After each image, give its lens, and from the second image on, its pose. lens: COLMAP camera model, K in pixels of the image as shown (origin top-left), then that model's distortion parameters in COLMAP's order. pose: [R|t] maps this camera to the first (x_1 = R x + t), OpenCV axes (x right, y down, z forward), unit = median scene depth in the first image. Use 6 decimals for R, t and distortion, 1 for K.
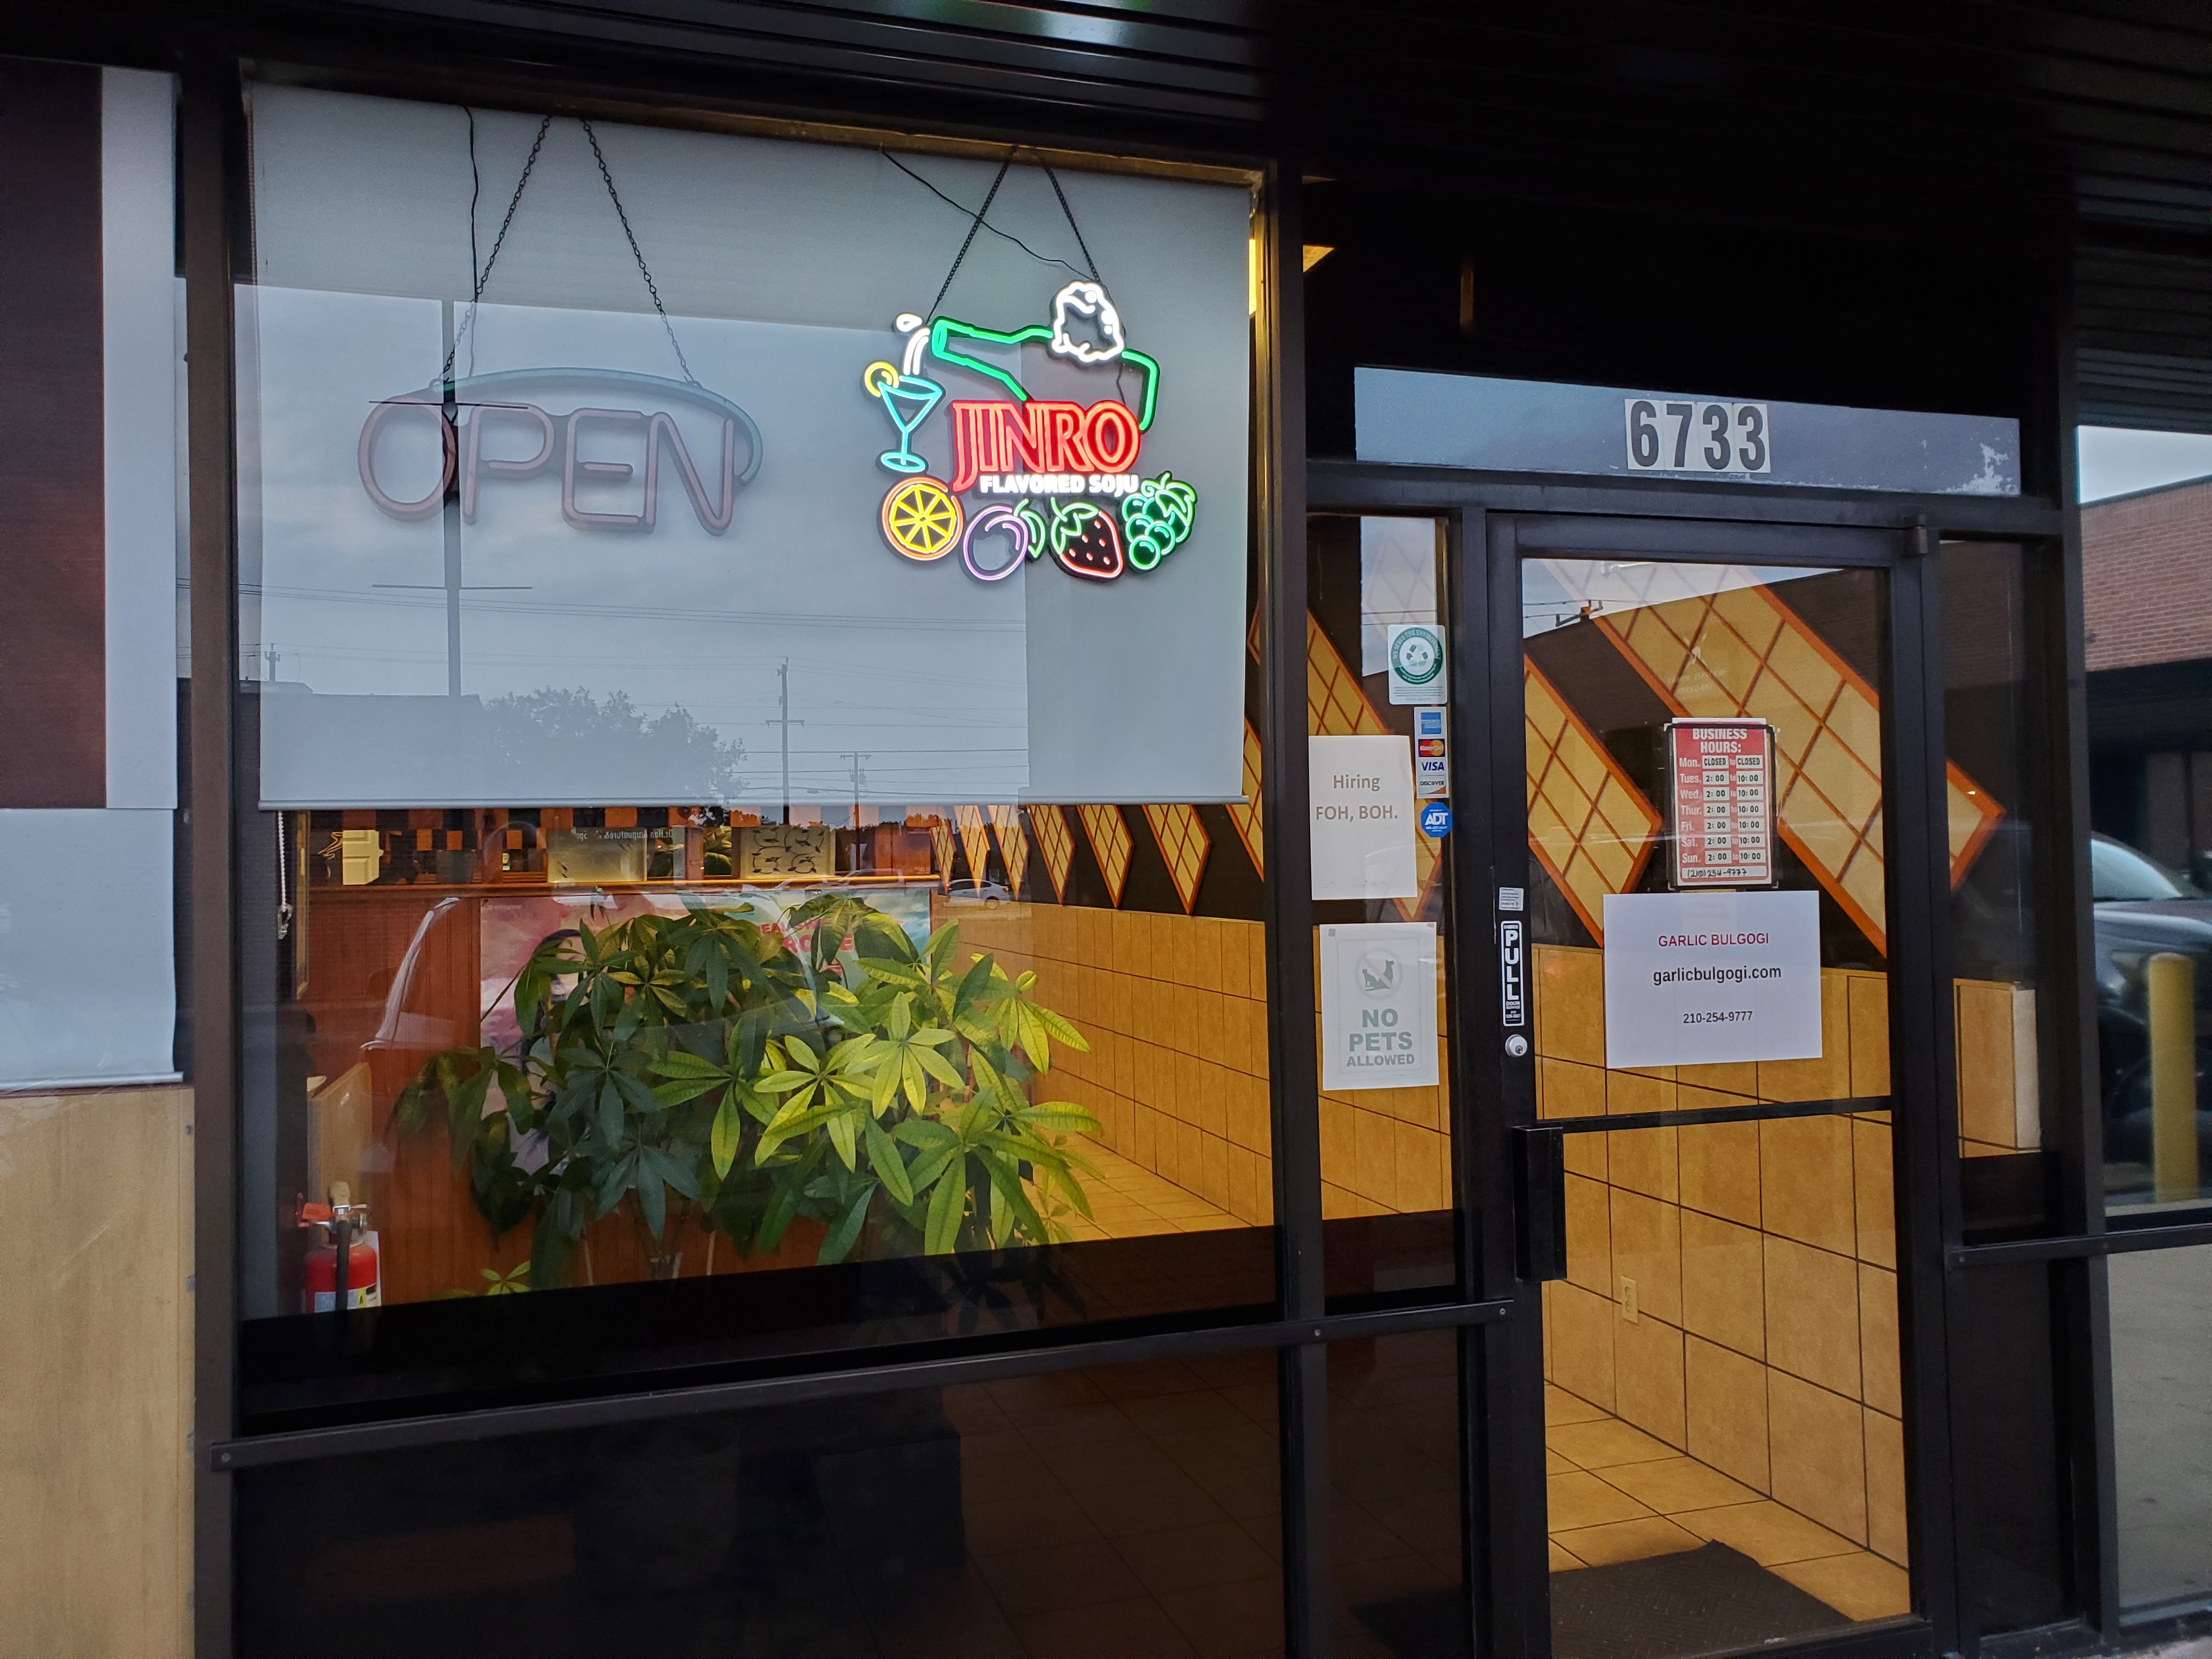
lens RADIAL K [[1693.7, 0, 1145.8], [0, 1693.7, 832.3], [0, 0, 1]] dist [0.016049, -0.000370]
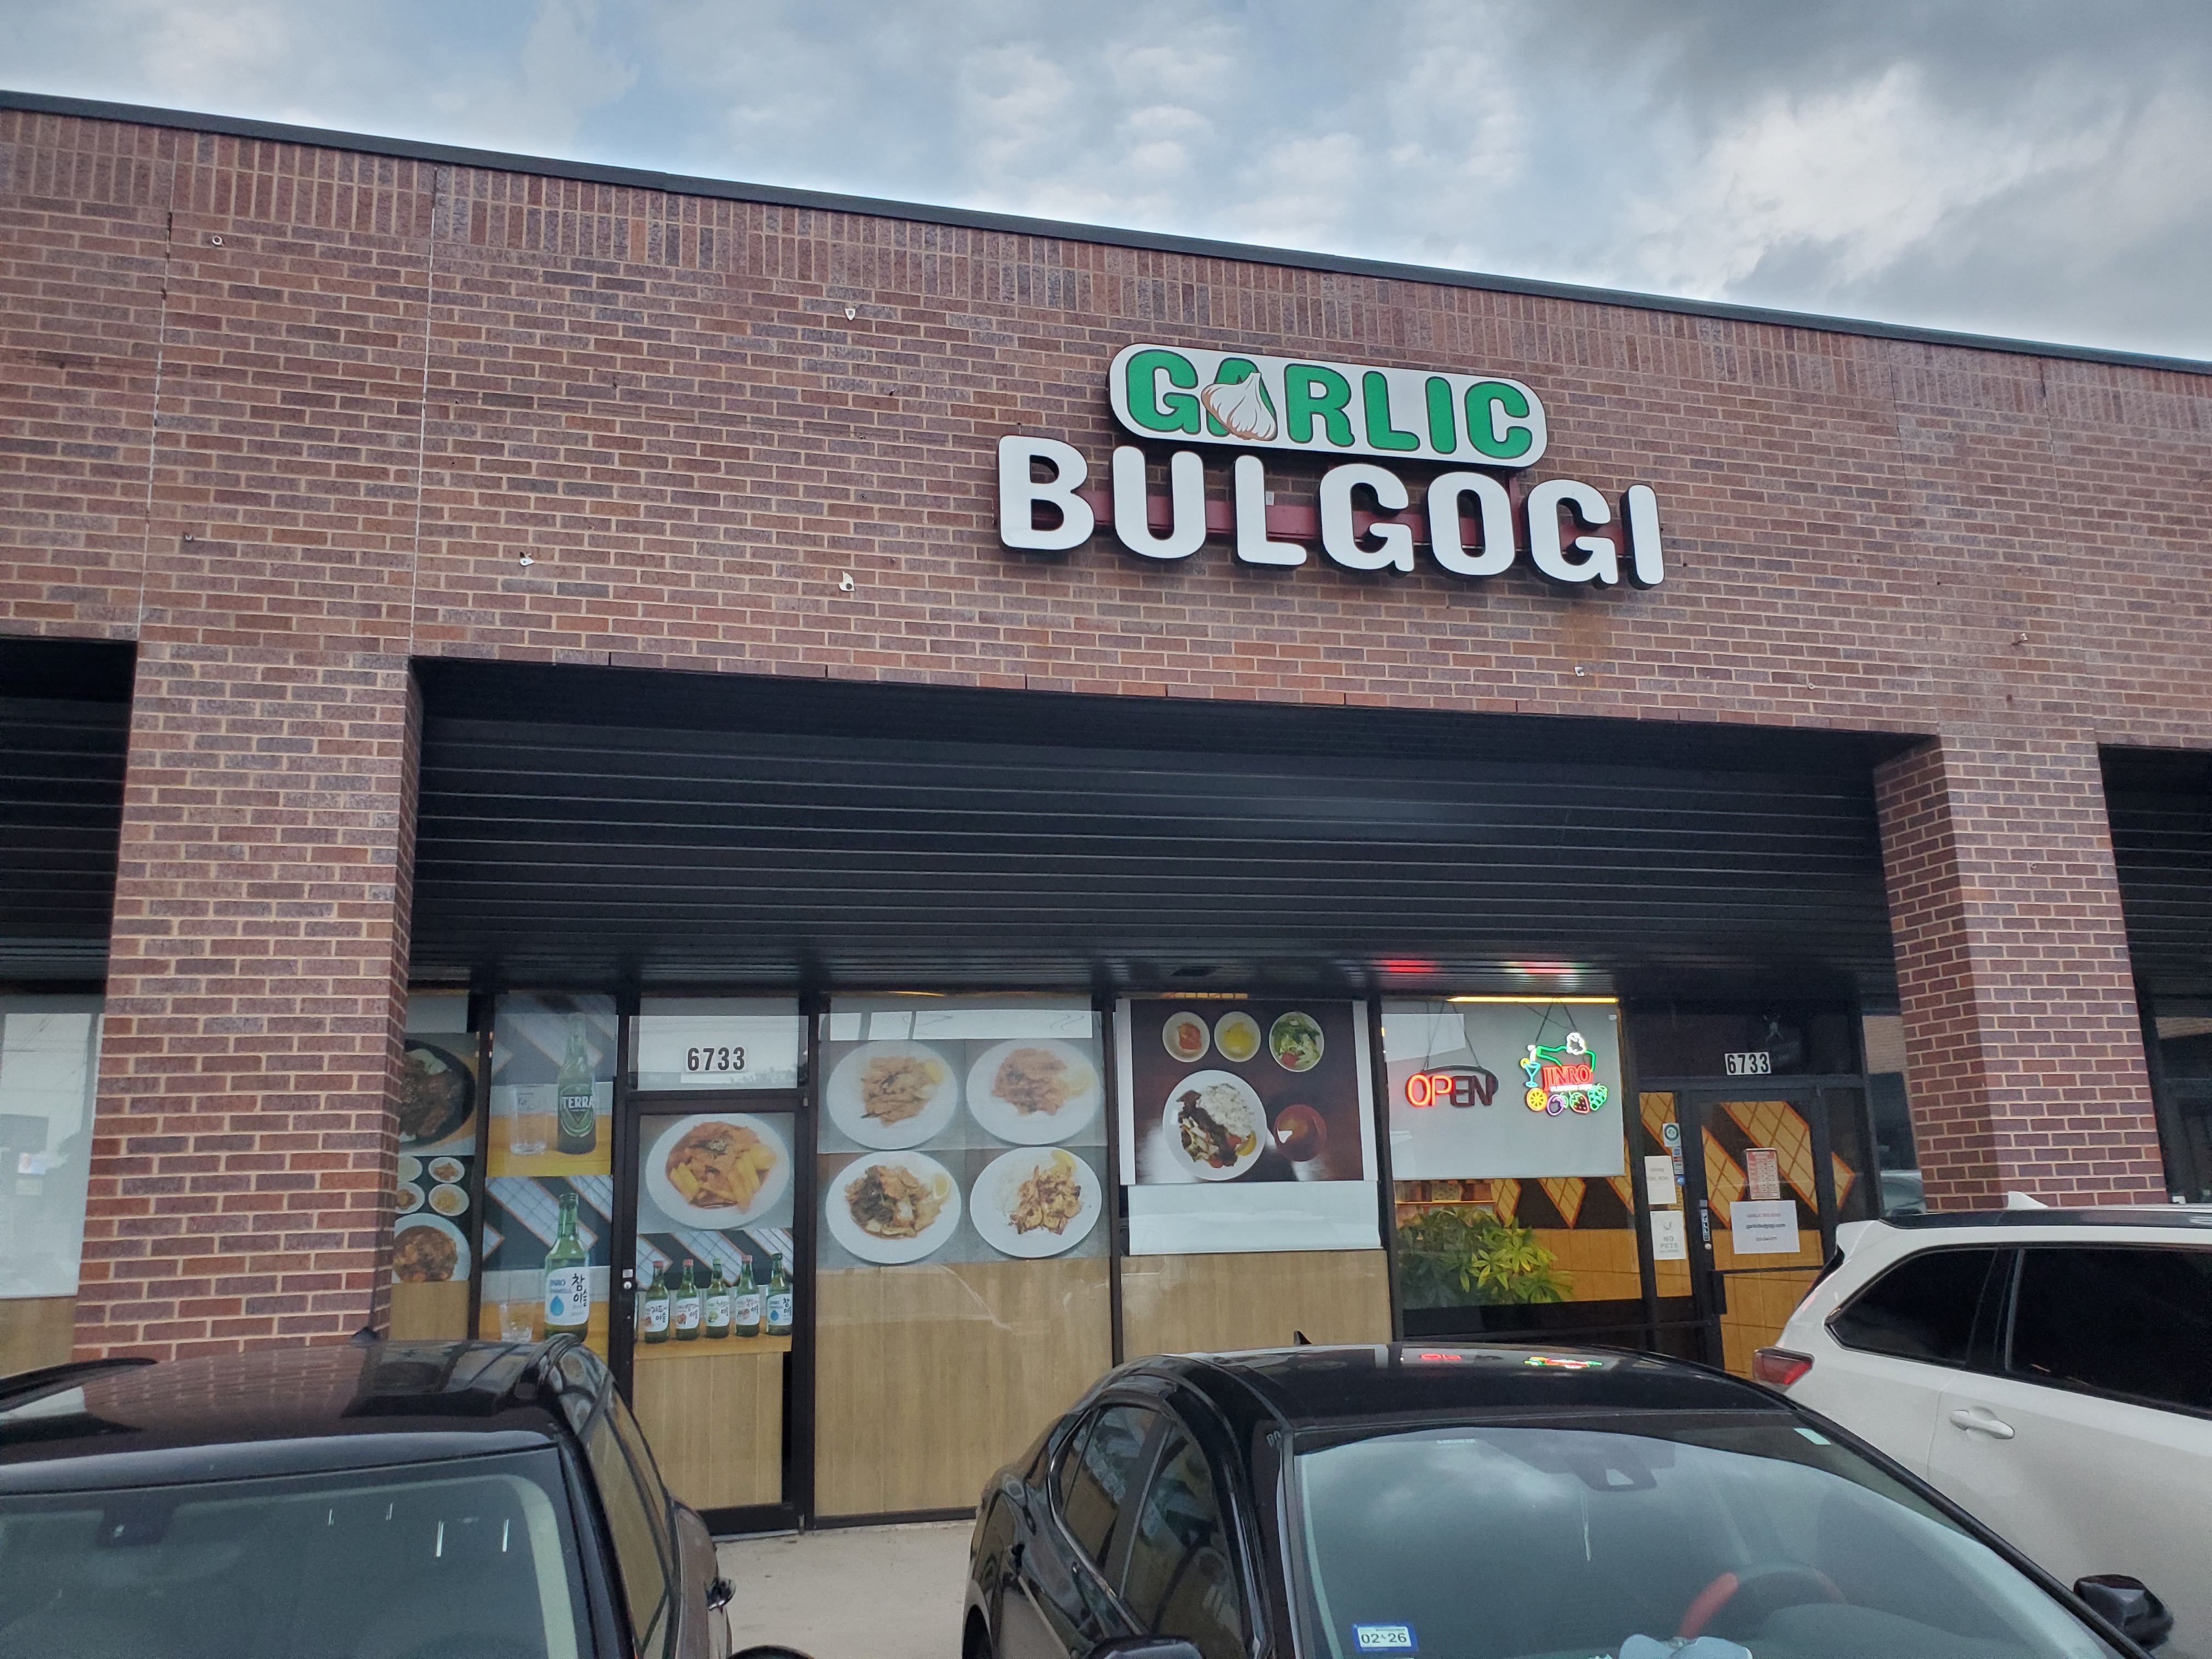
lens RADIAL K [[1693.7, 0, 1145.8], [0, 1693.7, 832.3], [0, 0, 1]] dist [0.016049, -0.000370]
pose [[0.998609, -0.021053, -0.048344, -0.779596], [0.010730, 0.978789, -0.204592, -0.005447], [0.051626, 0.203789, 0.977653, -2.746269]]
